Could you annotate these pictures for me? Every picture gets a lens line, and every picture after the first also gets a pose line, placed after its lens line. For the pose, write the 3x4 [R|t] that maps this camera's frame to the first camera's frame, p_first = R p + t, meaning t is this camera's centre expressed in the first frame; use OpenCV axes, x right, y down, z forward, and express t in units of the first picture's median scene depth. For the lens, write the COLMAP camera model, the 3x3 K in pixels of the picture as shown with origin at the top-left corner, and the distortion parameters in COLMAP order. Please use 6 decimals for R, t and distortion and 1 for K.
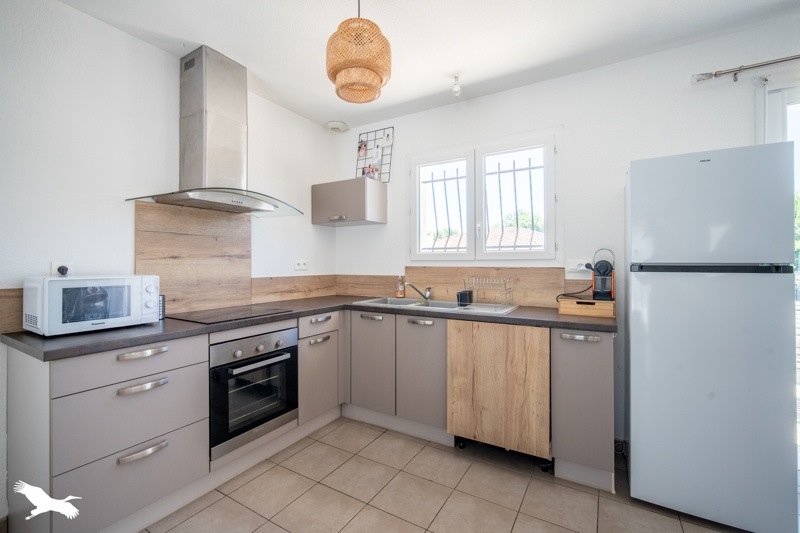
lens RADIAL K [[348.8, 0, 400.5], [0, 348.8, 263.7], [0, 0, 1]] dist [0.001391, 0.000046]
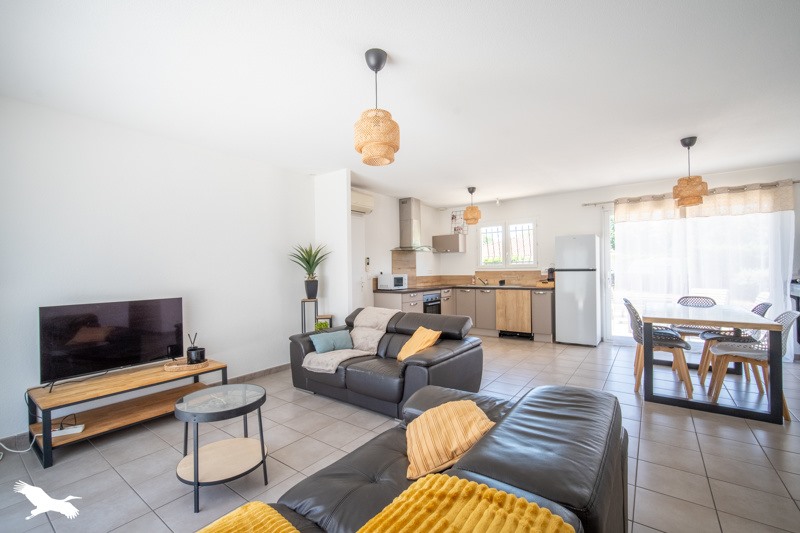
lens RADIAL K [[348.8, 0, 397.7], [0, 348.8, 269.2], [0, 0, 1]] dist [0.001391, 0.000046]
pose [[0.994607, -0.013885, -0.102783, -0.322933], [0.013562, 0.999901, -0.003841, -0.003091], [0.102826, 0.002426, 0.994696, -1.685964]]
